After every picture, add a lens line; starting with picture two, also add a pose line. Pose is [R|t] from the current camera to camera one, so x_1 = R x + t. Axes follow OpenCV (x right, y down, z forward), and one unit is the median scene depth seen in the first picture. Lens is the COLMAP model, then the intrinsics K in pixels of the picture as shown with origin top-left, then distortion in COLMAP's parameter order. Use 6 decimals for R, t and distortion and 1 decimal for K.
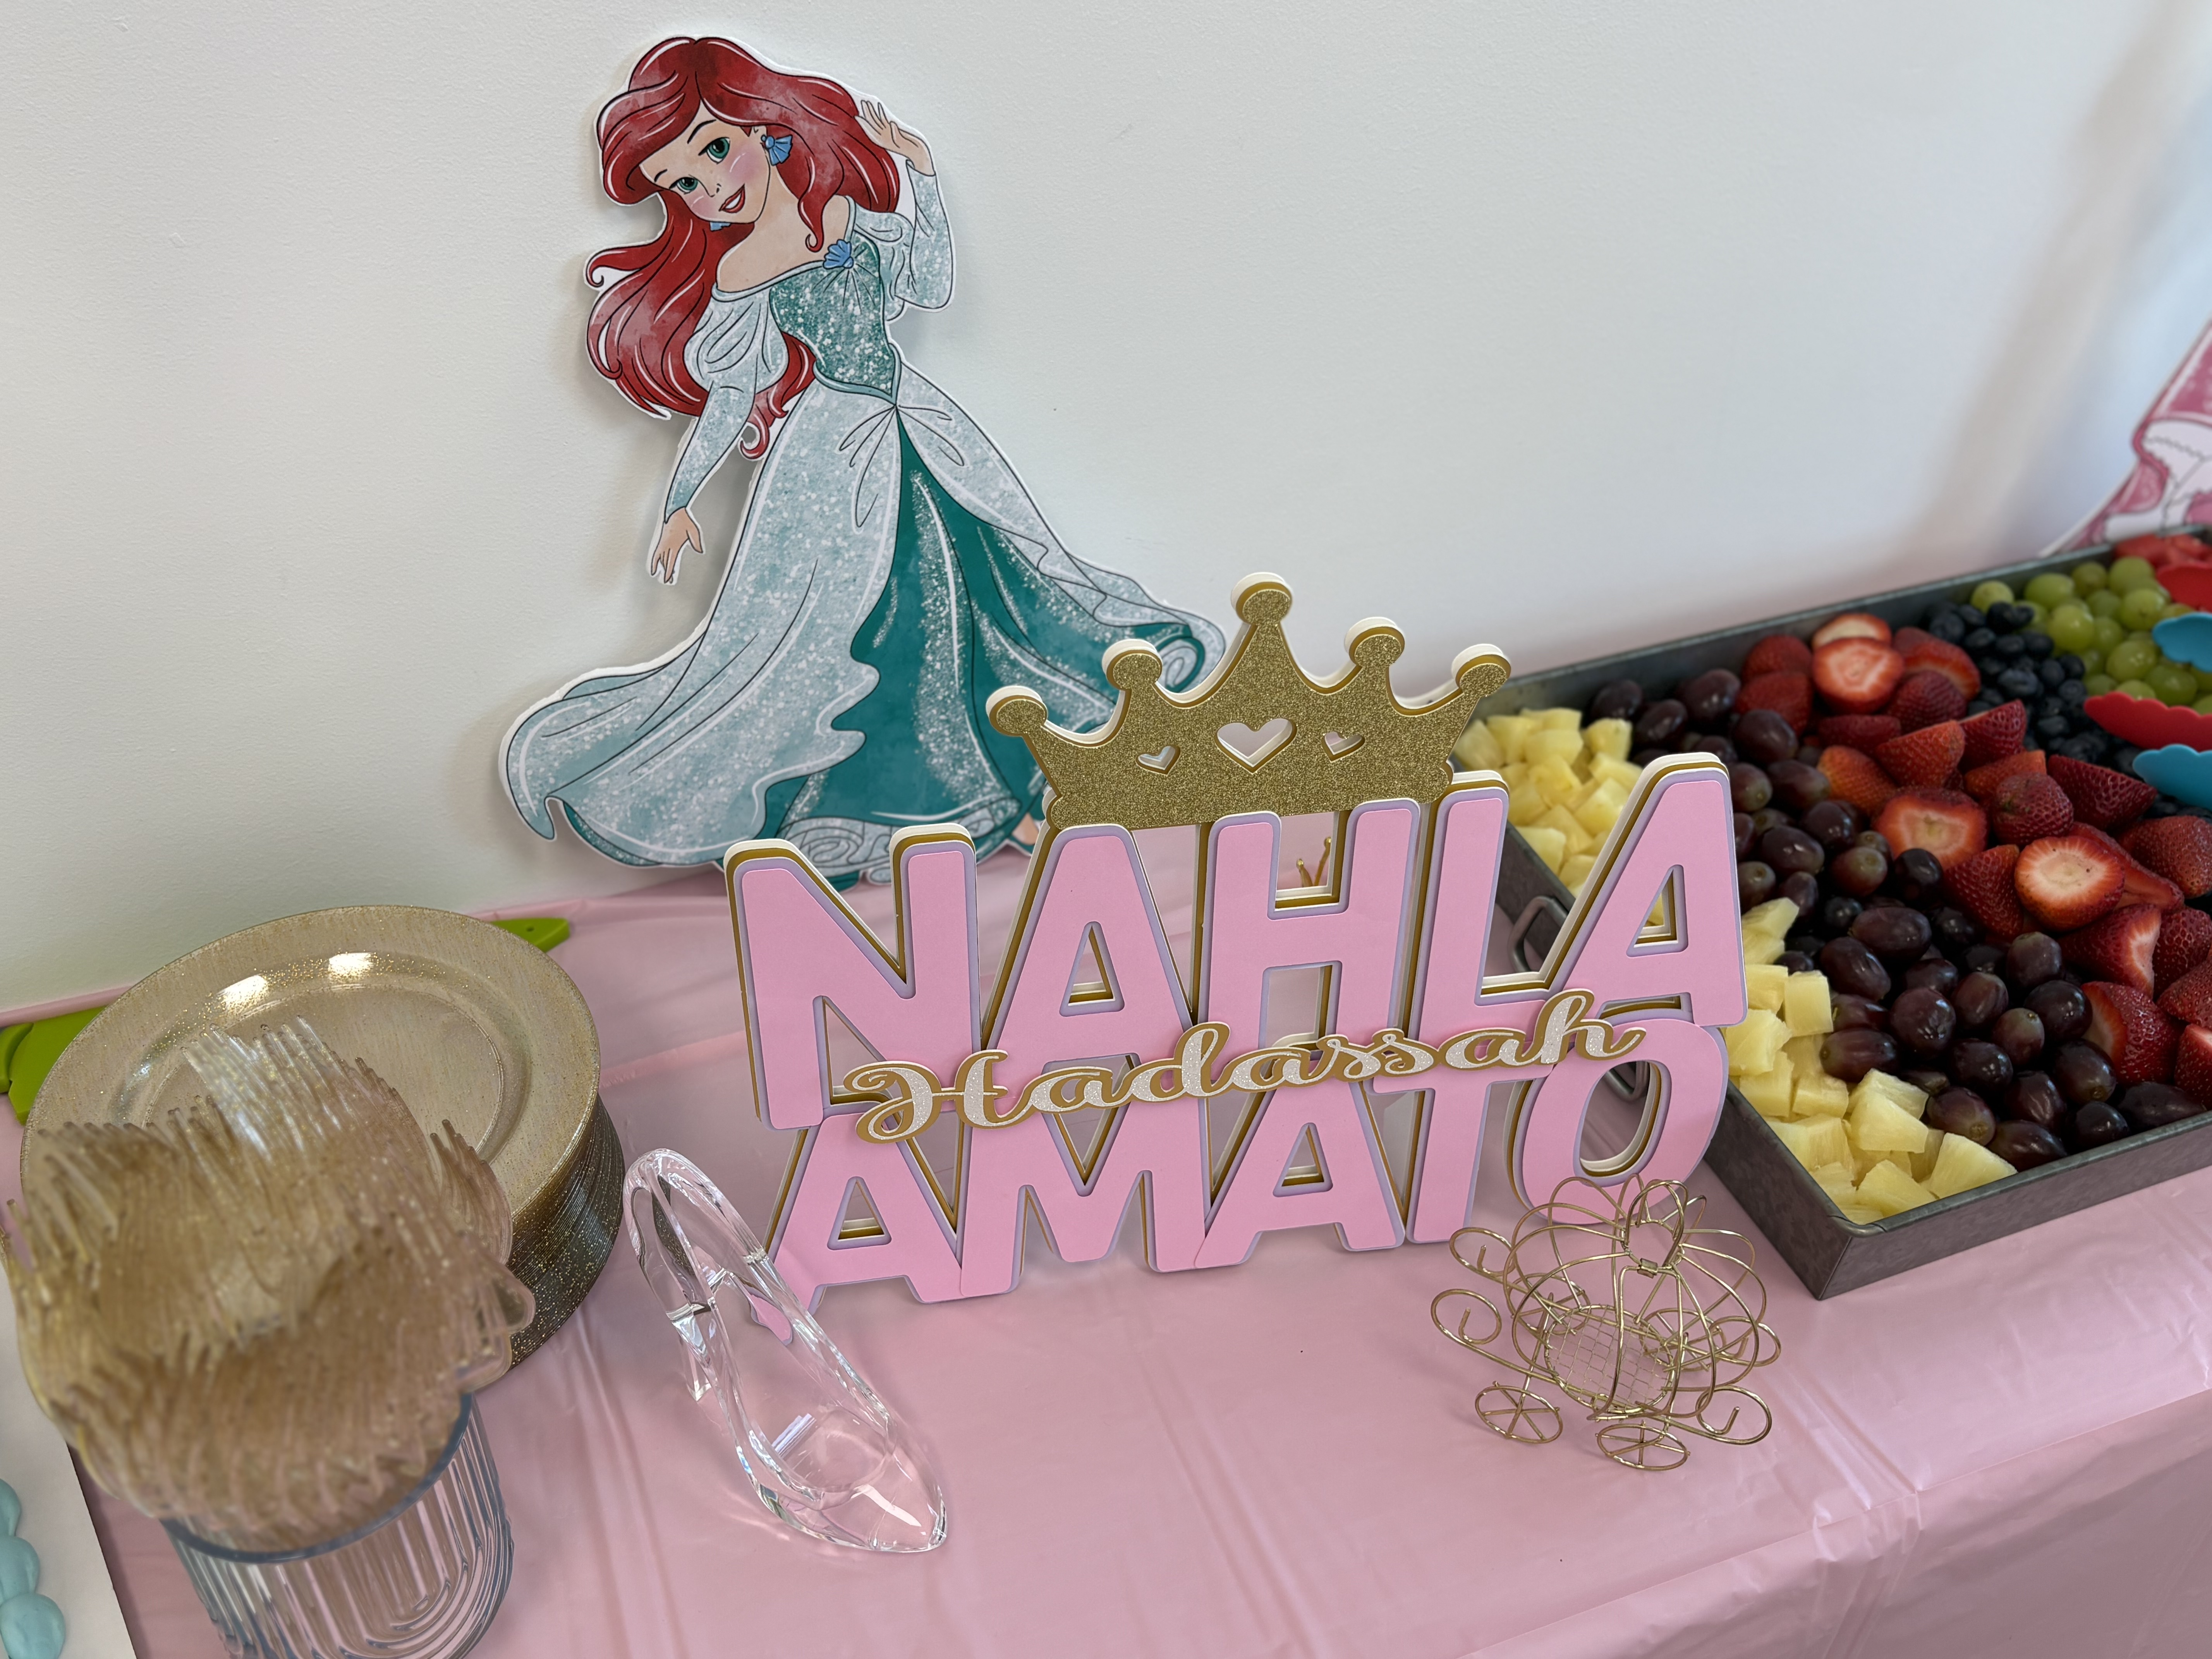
lens RADIAL K [[1994.2, 0, 1111.3], [0, 1994.2, 866.0], [0, 0, 1]] dist [0.009357, -0.008996]
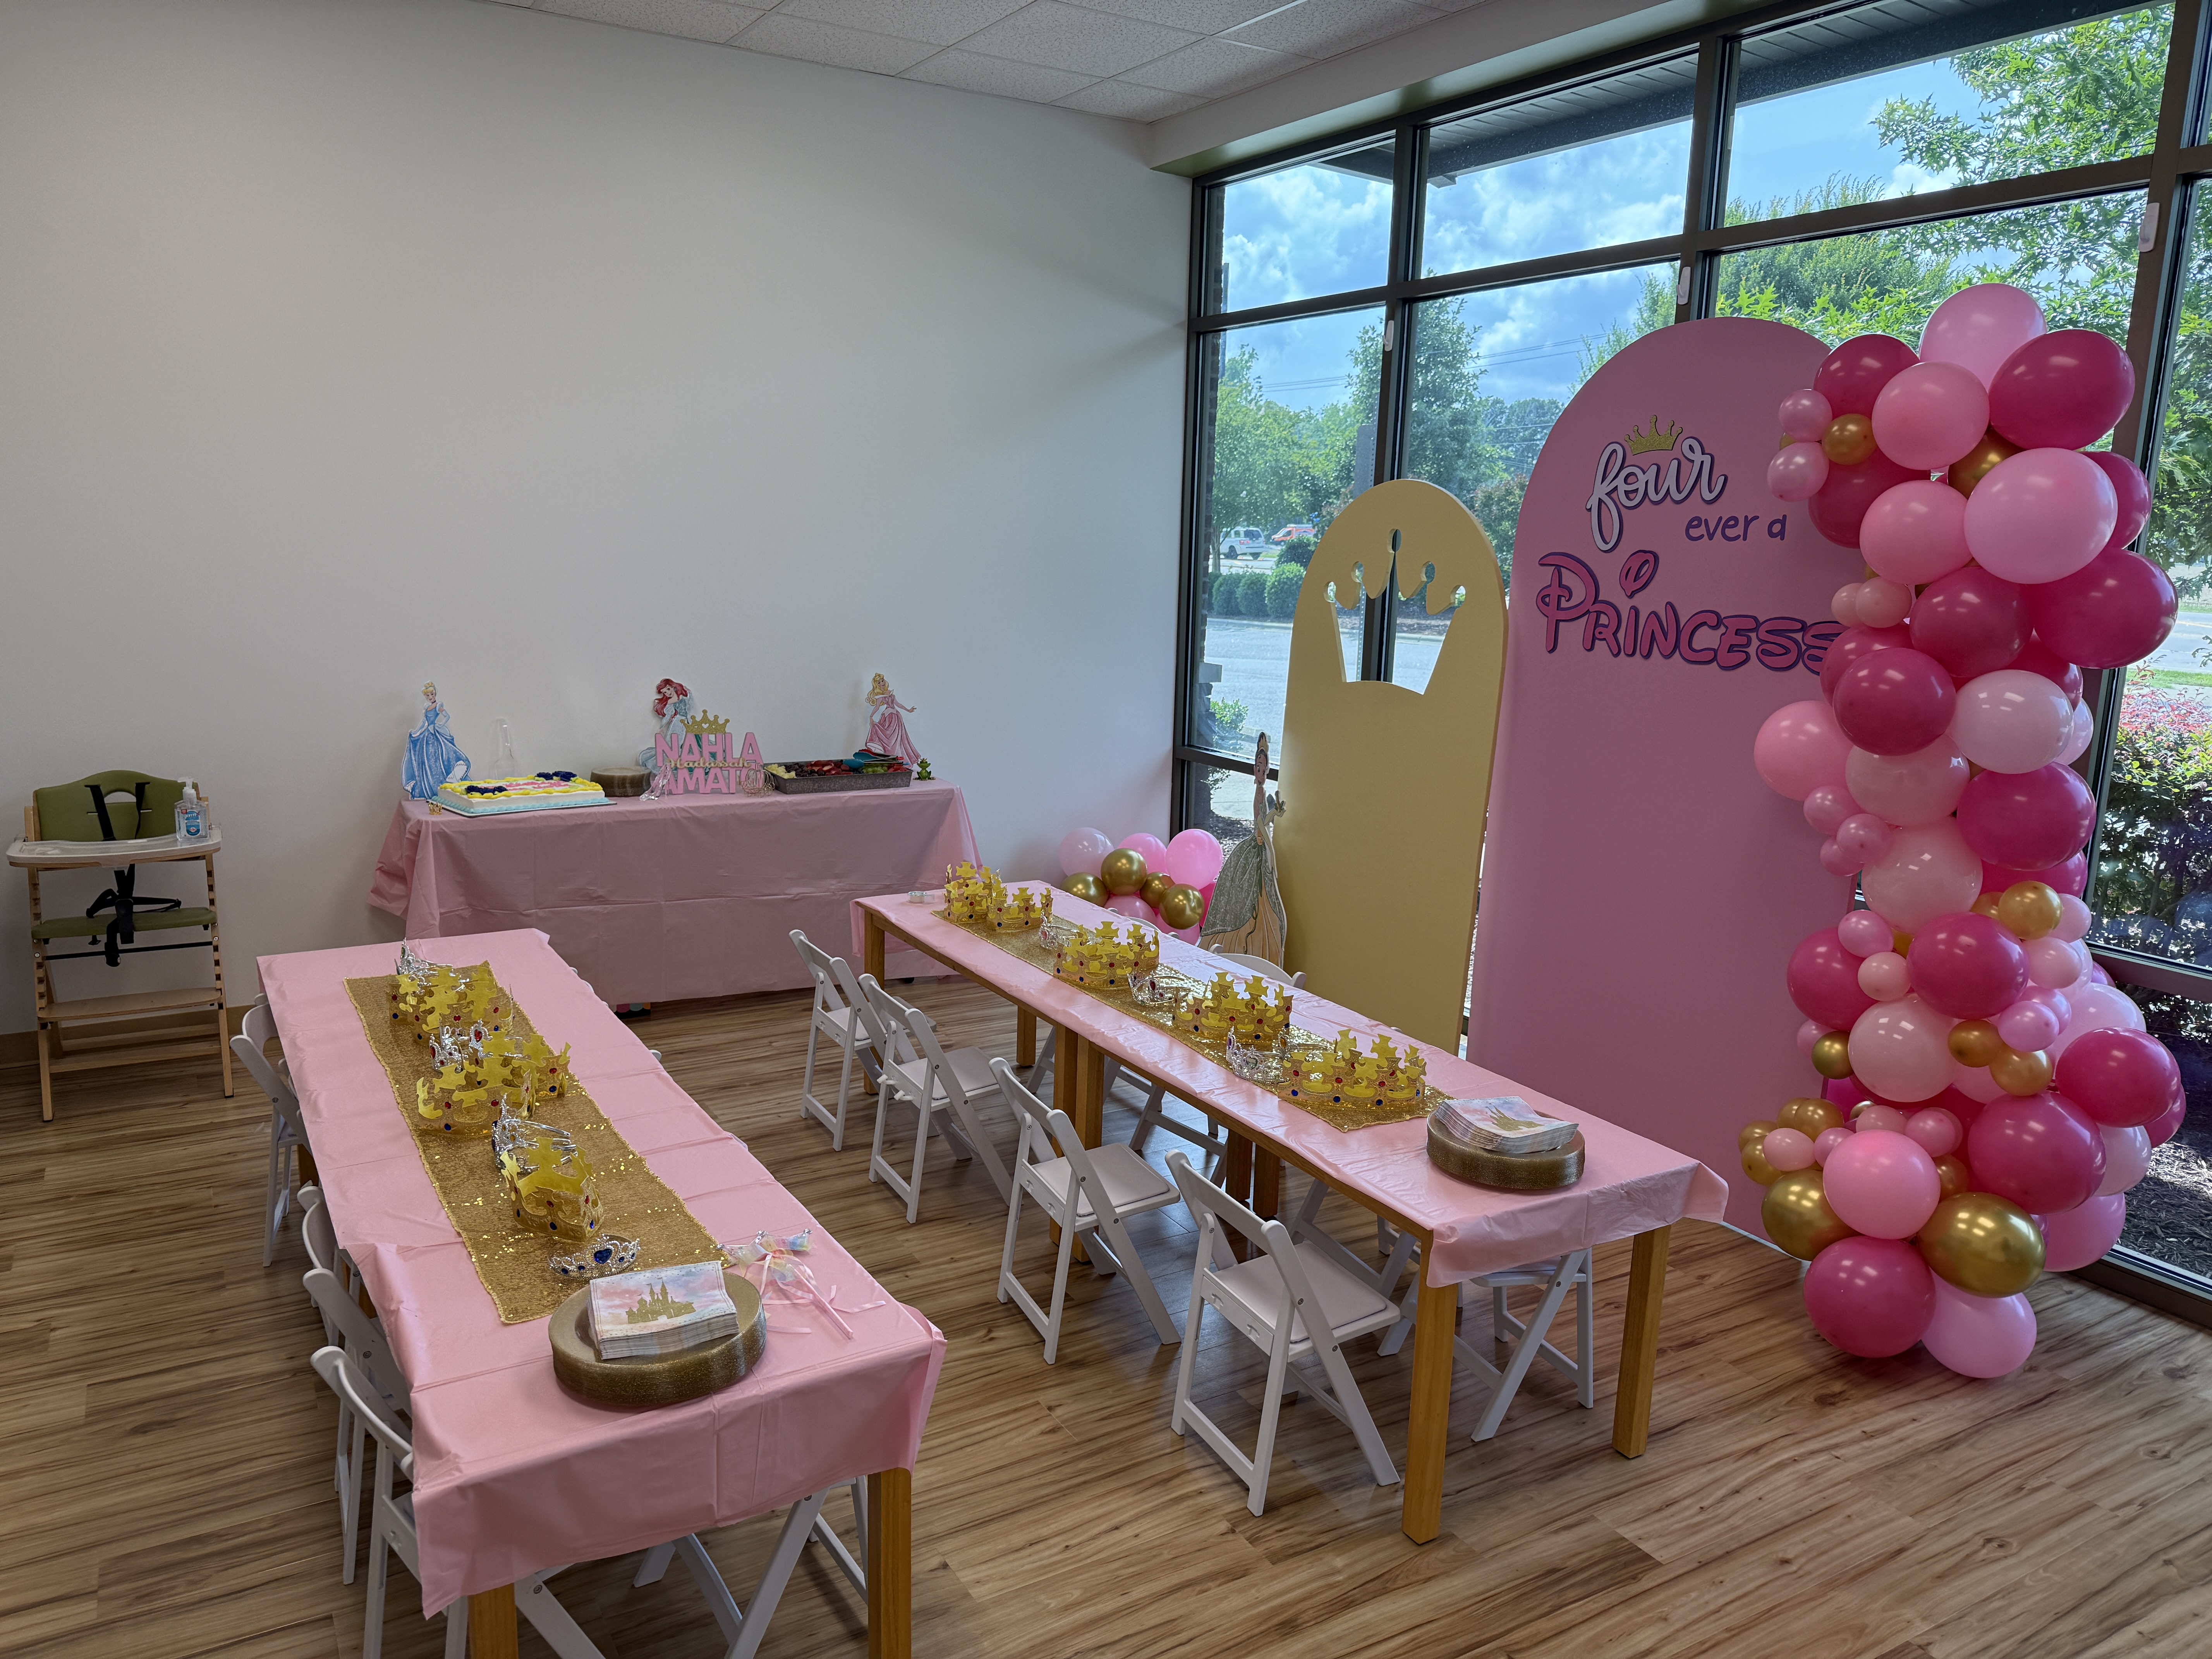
lens RADIAL K [[1528.6, 0, 1107.1], [0, 1528.6, 839.0], [0, 0, 1]] dist [0.126012, -0.243597]
pose [[0.989906, -0.028355, 0.138857, 0.855814], [0.092803, 0.870191, -0.483896, 4.106732], [-0.107111, 0.491898, 0.864039, -5.376788]]
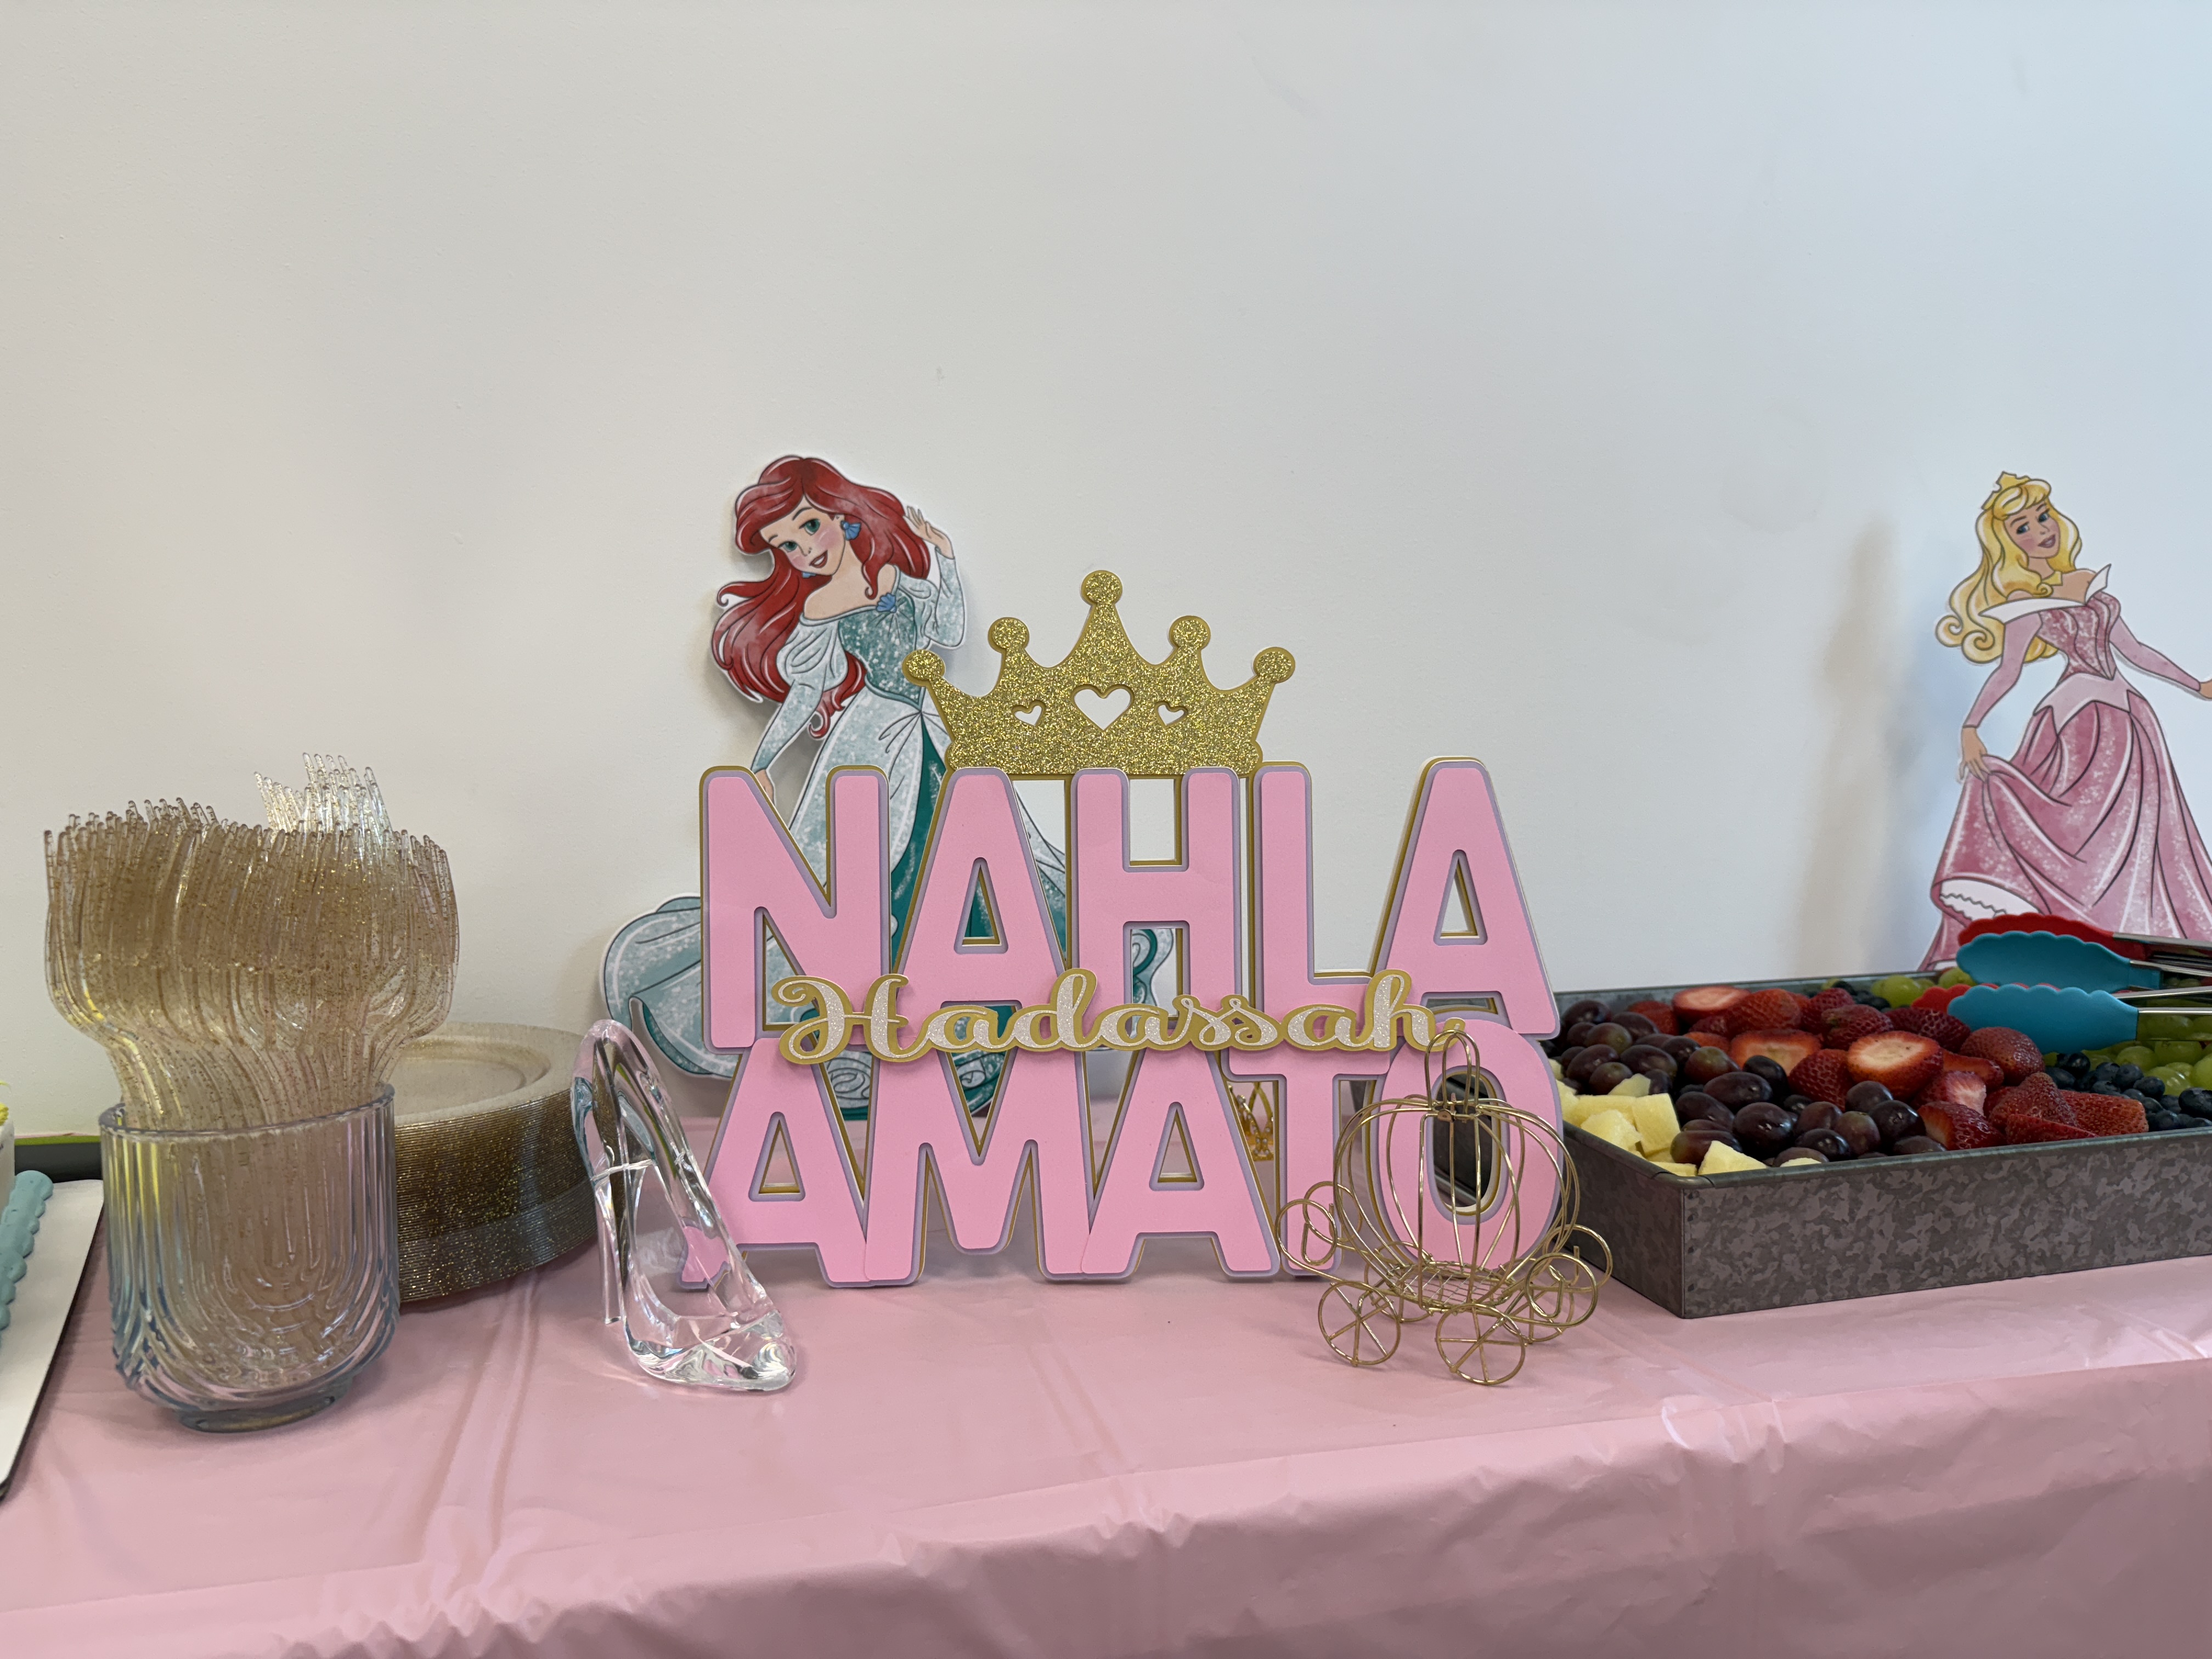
lens RADIAL K [[1554.6, 0, 1109.9], [0, 1554.6, 833.6], [0, 0, 1]] dist [0.086814, -0.110112]
pose [[0.992671, -0.022508, -0.118737, 0.168072], [-0.052165, 0.806457, -0.588988, 0.524068], [0.109013, 0.590865, 0.799372, 0.182159]]
